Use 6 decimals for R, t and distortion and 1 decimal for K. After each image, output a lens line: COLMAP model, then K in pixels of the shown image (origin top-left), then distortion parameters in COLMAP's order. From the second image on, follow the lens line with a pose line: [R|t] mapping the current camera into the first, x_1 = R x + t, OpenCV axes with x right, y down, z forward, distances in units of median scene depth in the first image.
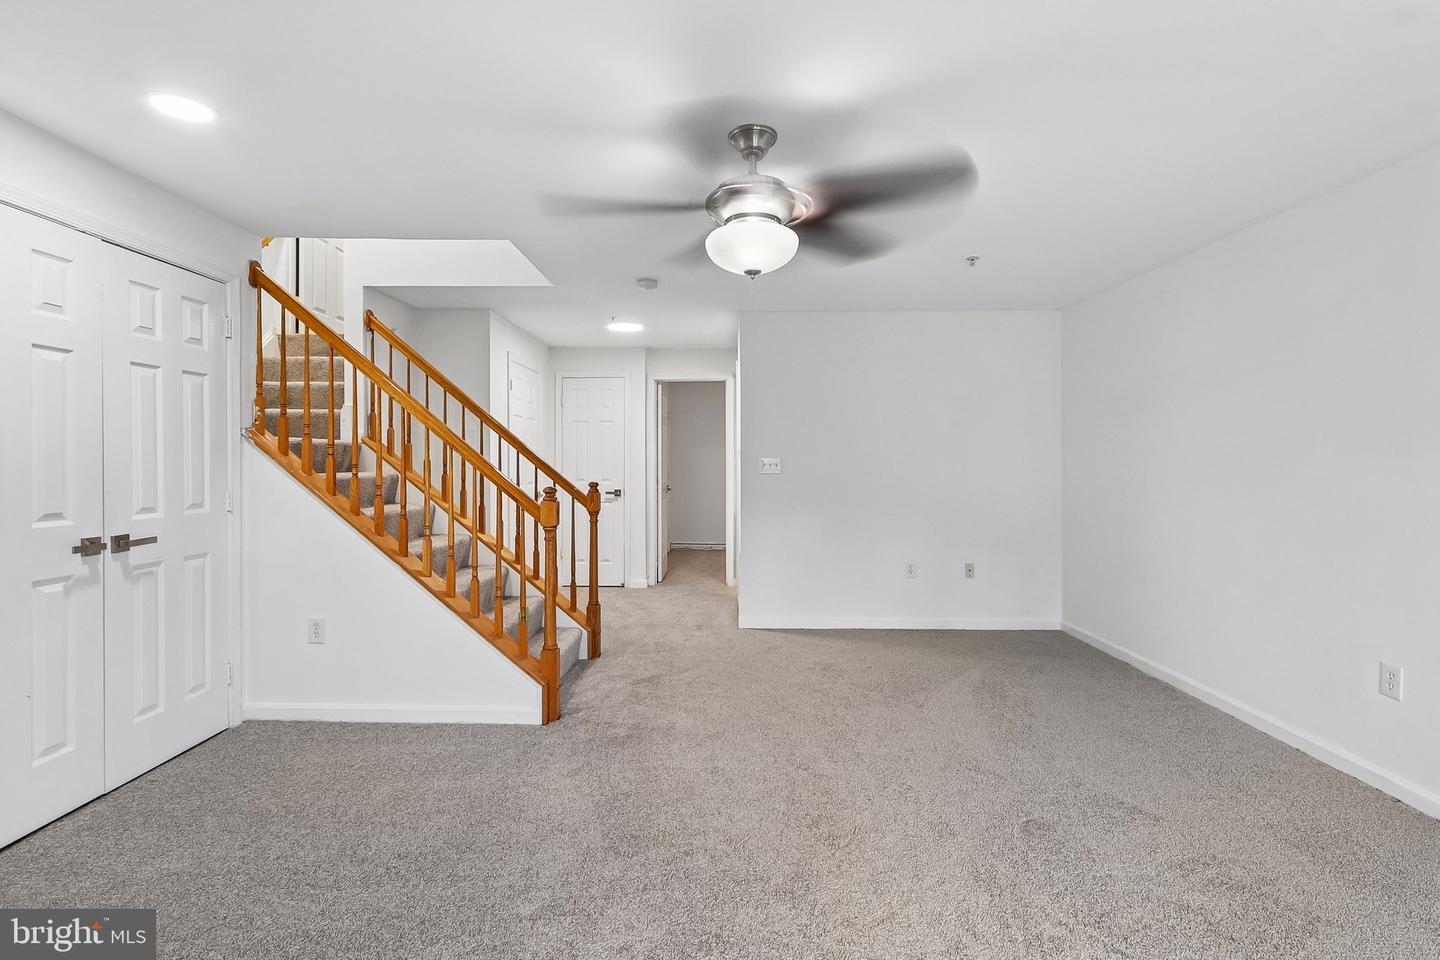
lens RADIAL K [[680.5, 0, 725.5], [0, 680.5, 468.3], [0, 0, 1]] dist [0.001677, -0.000254]
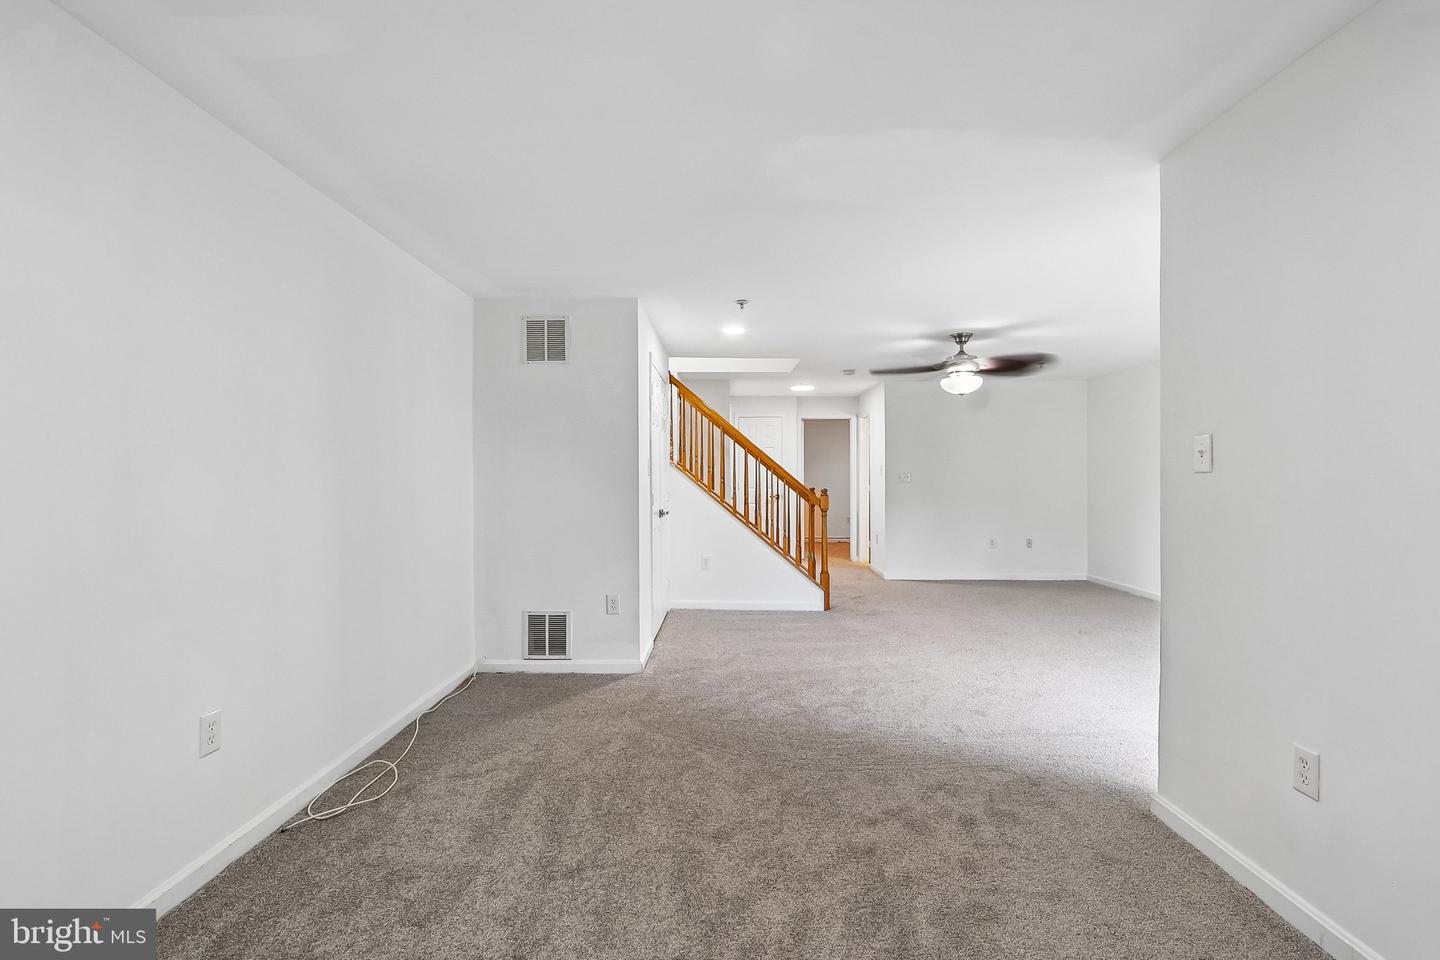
lens RADIAL K [[705.5, 0, 720.0], [0, 705.5, 480.0], [0, 0, 1]] dist [0.000094, -0.000097]
pose [[0.999991, -0.000140, -0.004249, -0.654750], [0.000135, 0.999999, -0.001144, 0.005542], [0.004249, 0.001144, 0.999990, -1.199016]]
